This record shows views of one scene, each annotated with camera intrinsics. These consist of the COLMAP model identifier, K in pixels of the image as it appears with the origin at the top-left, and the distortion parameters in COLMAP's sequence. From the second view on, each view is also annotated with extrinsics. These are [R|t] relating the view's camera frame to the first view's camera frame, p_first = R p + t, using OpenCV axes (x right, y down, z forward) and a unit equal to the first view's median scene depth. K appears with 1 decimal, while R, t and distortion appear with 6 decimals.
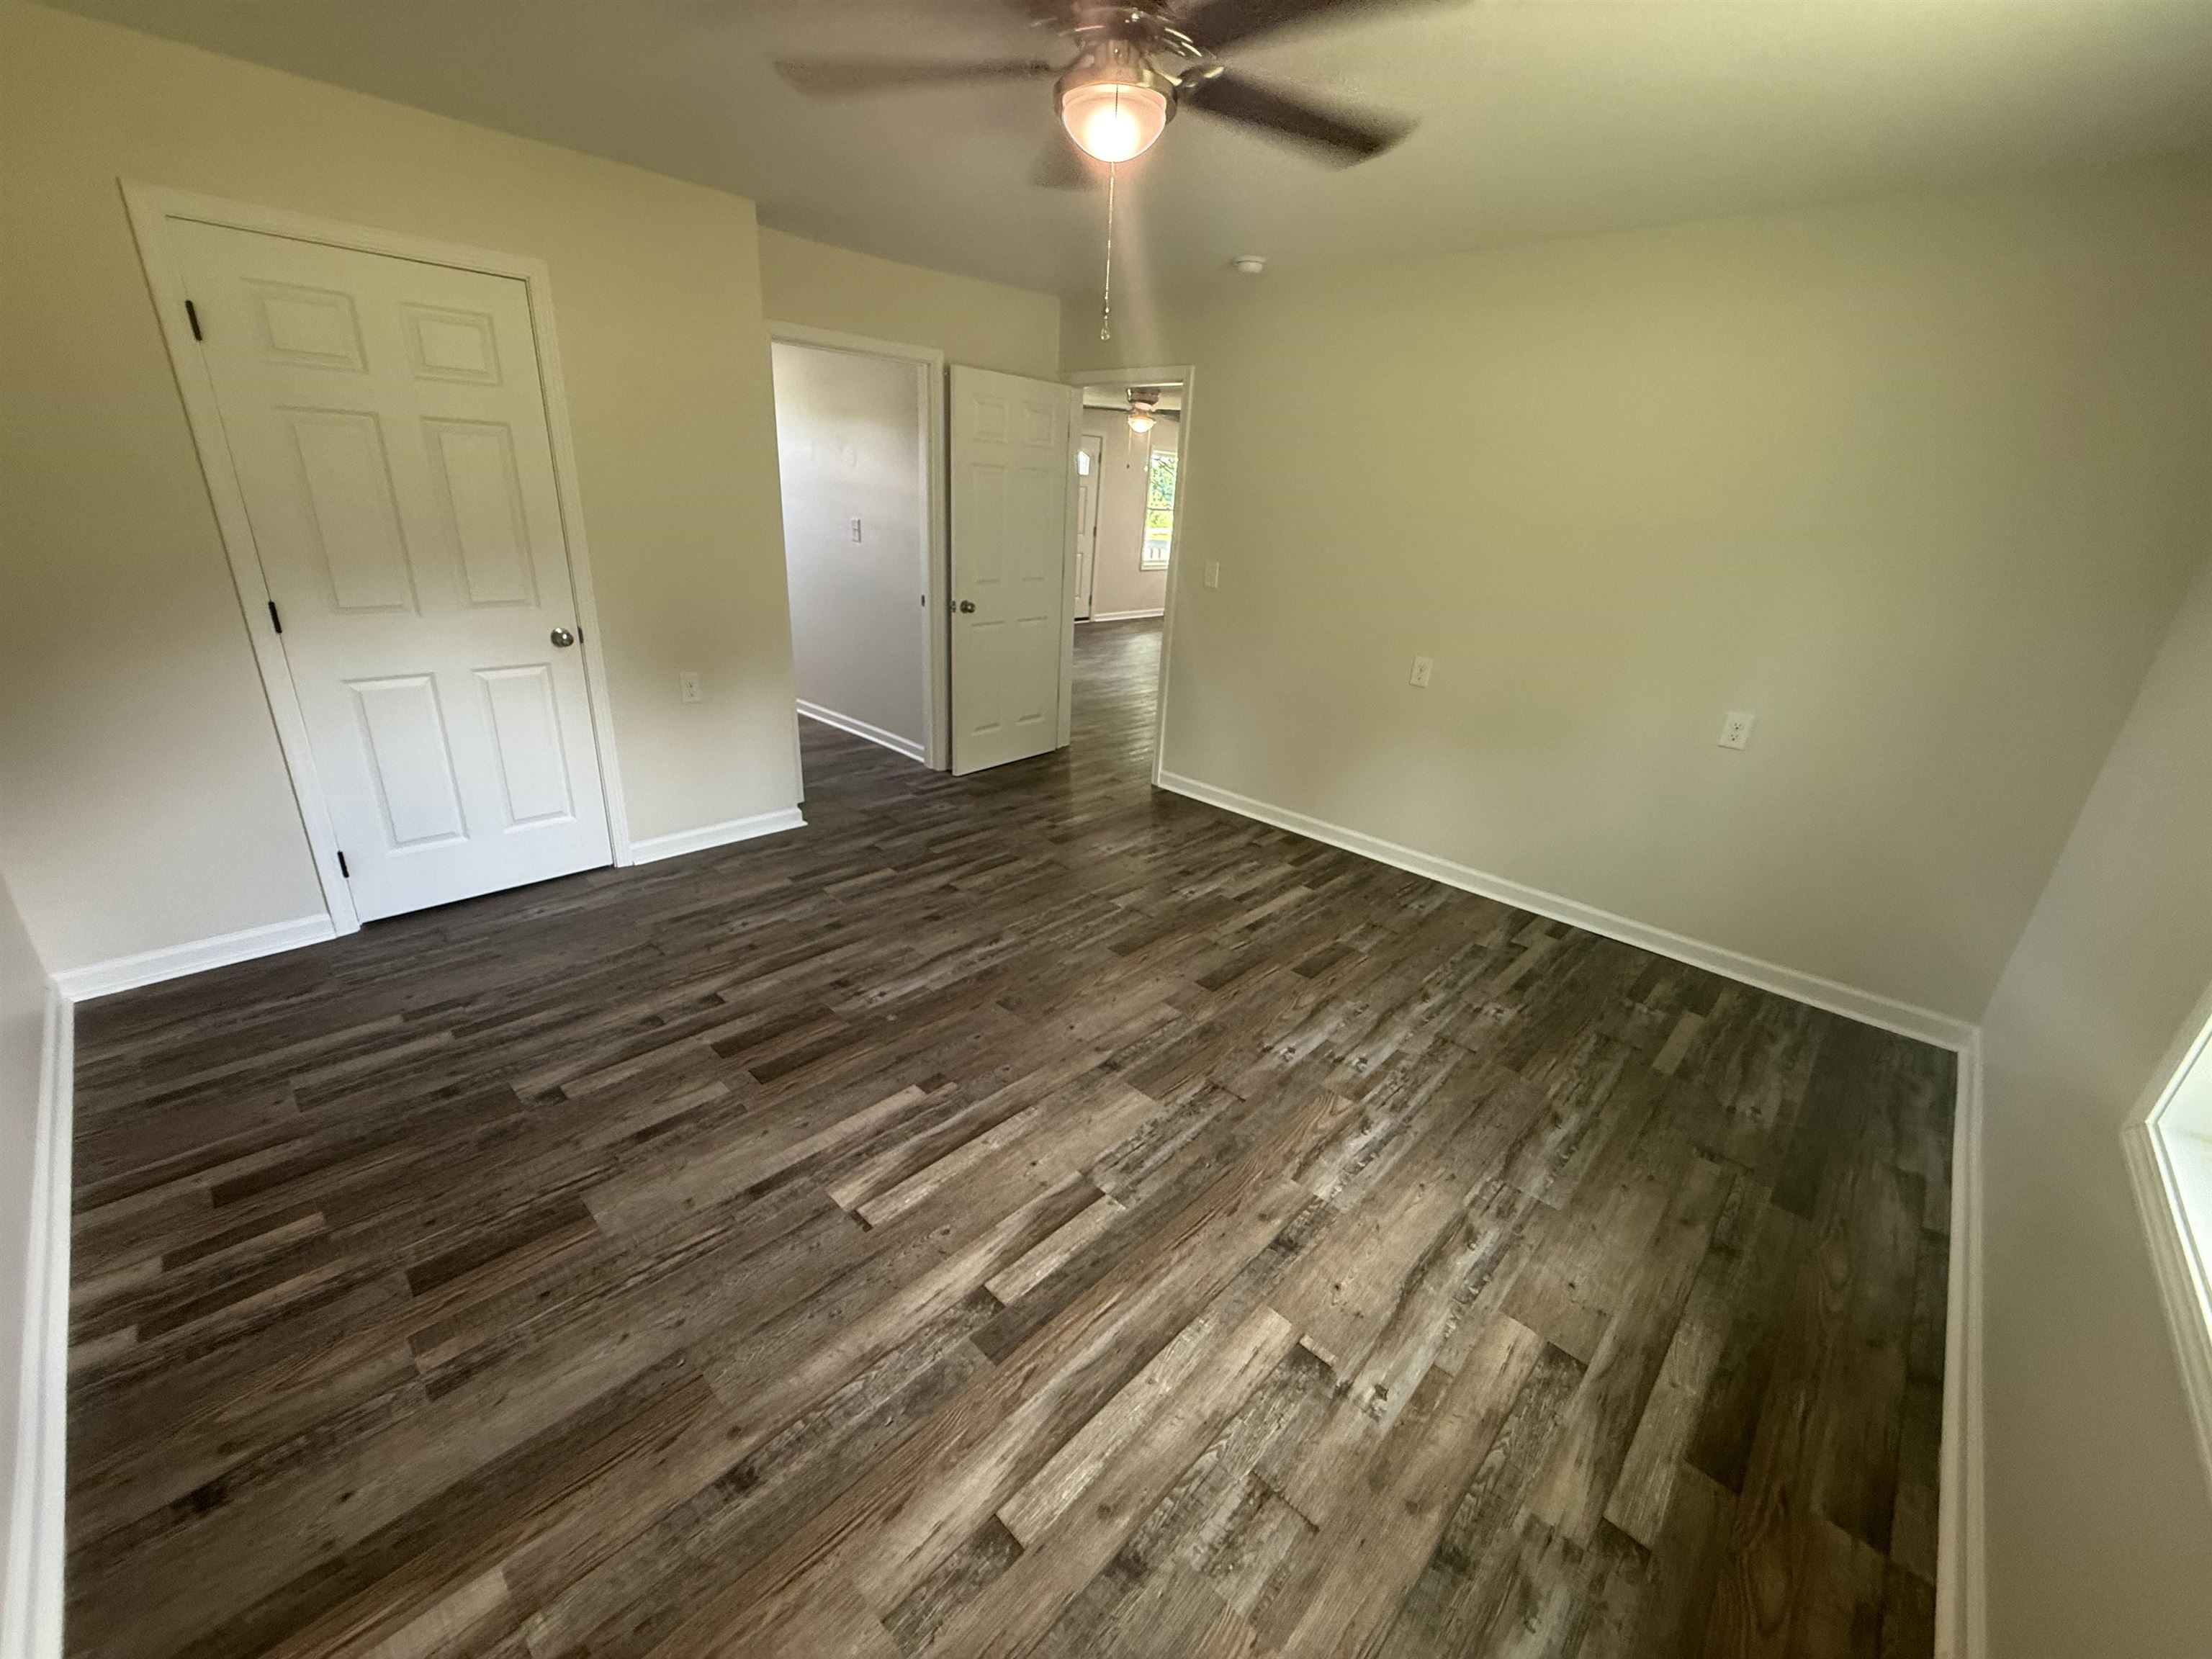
lens RADIAL K [[882.1, 0, 1098.8], [0, 882.1, 827.8], [0, 0, 1]] dist [0.000288, 0.000379]
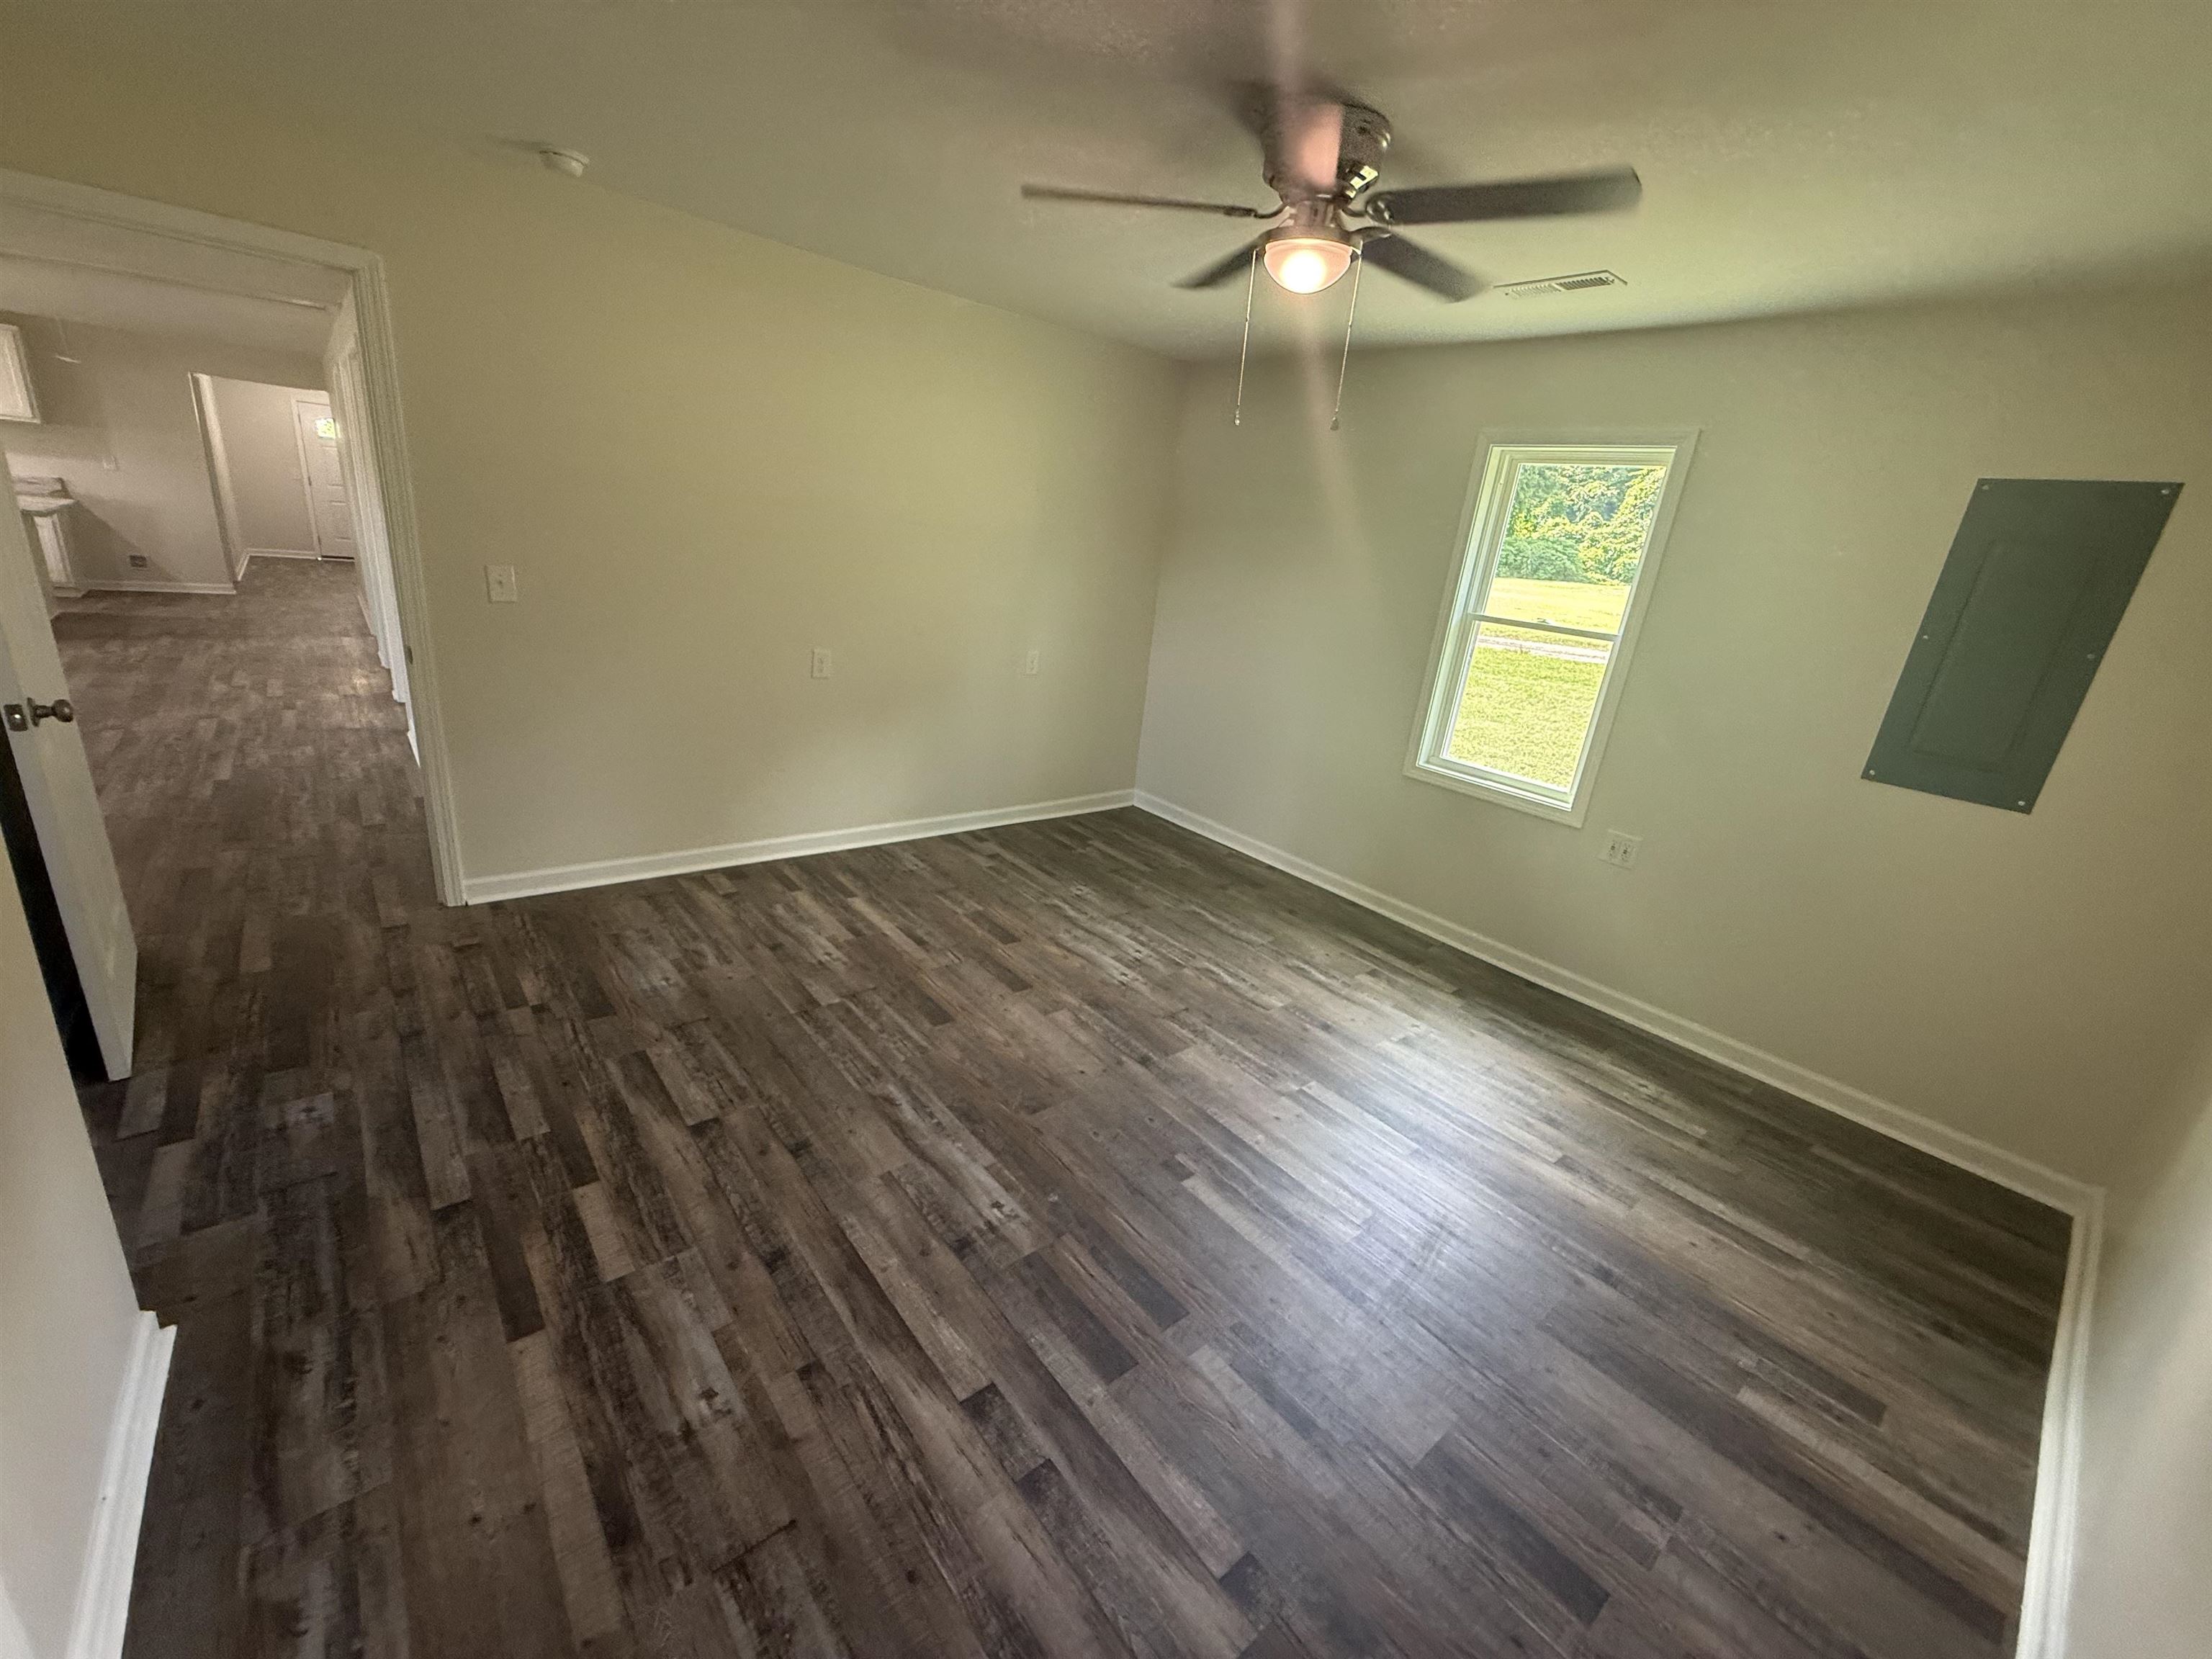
lens RADIAL K [[874.1, 0, 1092.8], [0, 874.1, 825.5], [0, 0, 1]] dist [0.001995, -0.000207]
pose [[0.122790, -0.356655, 0.926132, -0.849726], [0.260220, 0.912114, 0.316756, -0.342921], [-0.957710, 0.202103, 0.204807, 0.723597]]
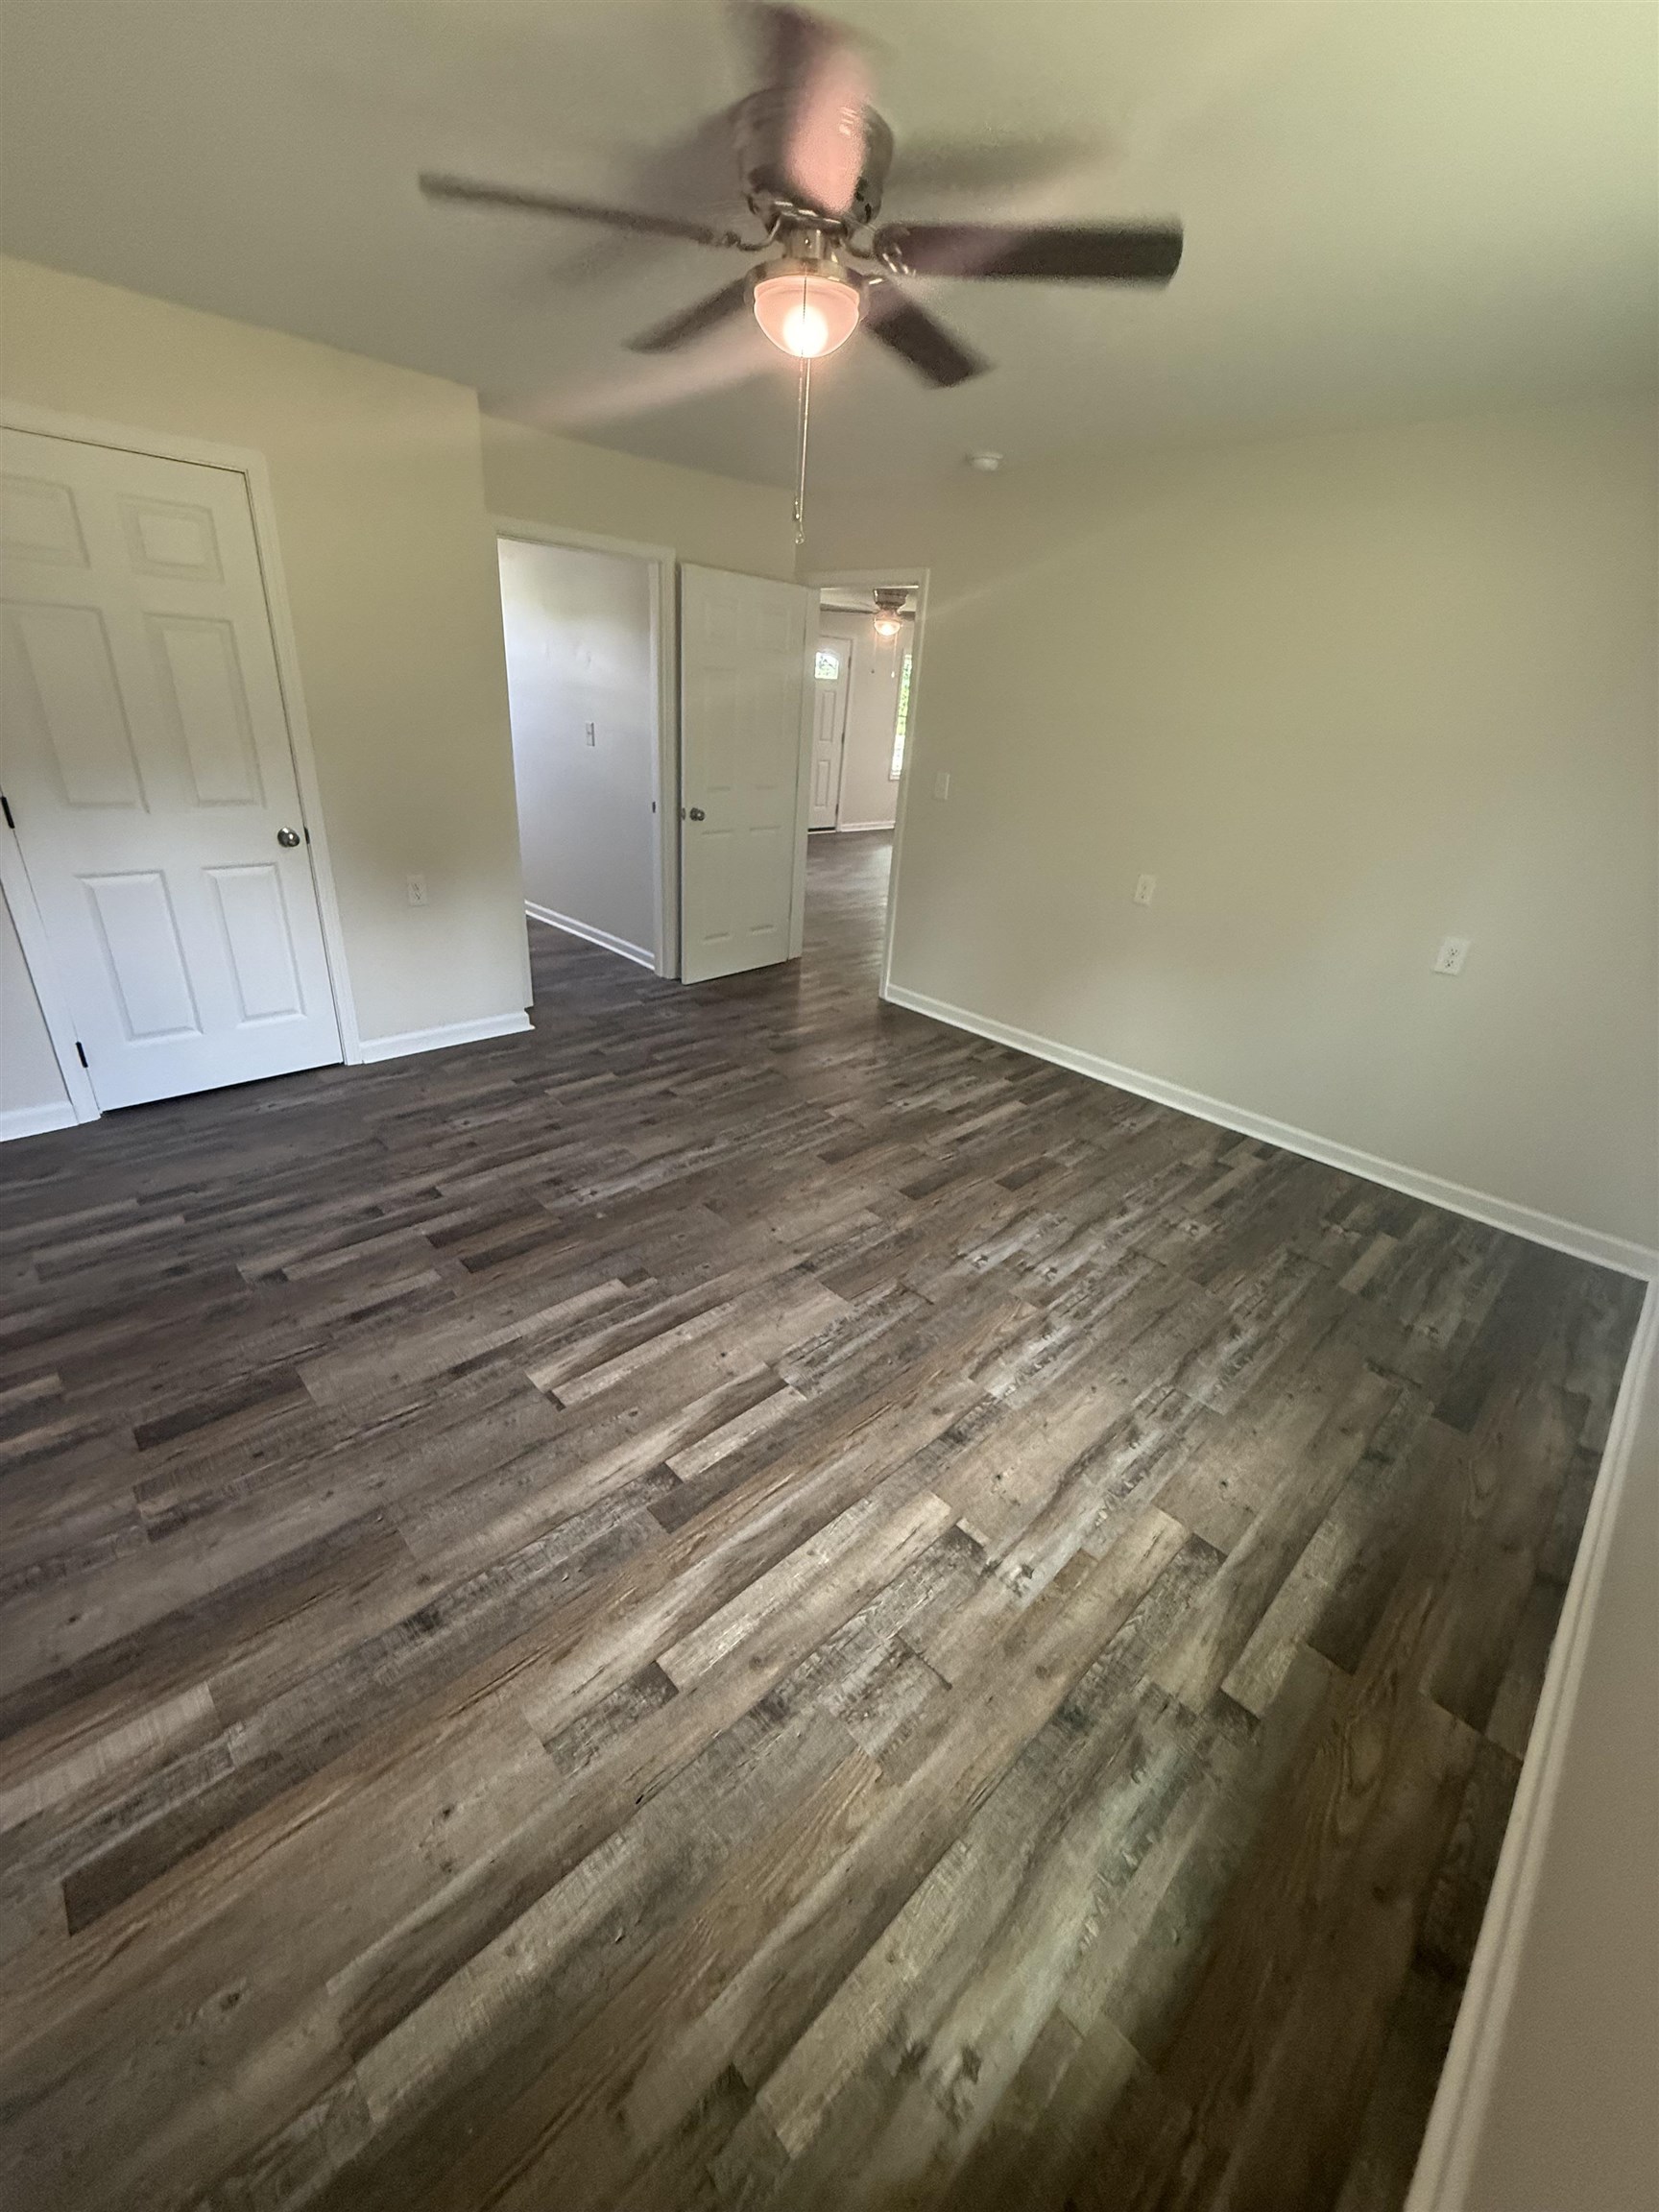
lens RADIAL K [[882.1, 0, 827.7], [0, 882.1, 1096.9], [0, 0, 1]] dist [0.000288, 0.000379]
pose [[0.999331, 0.026838, -0.024842, 0.054418], [-0.025211, 0.997655, 0.063625, 0.002840], [0.026491, -0.062957, 0.997665, -0.021873]]
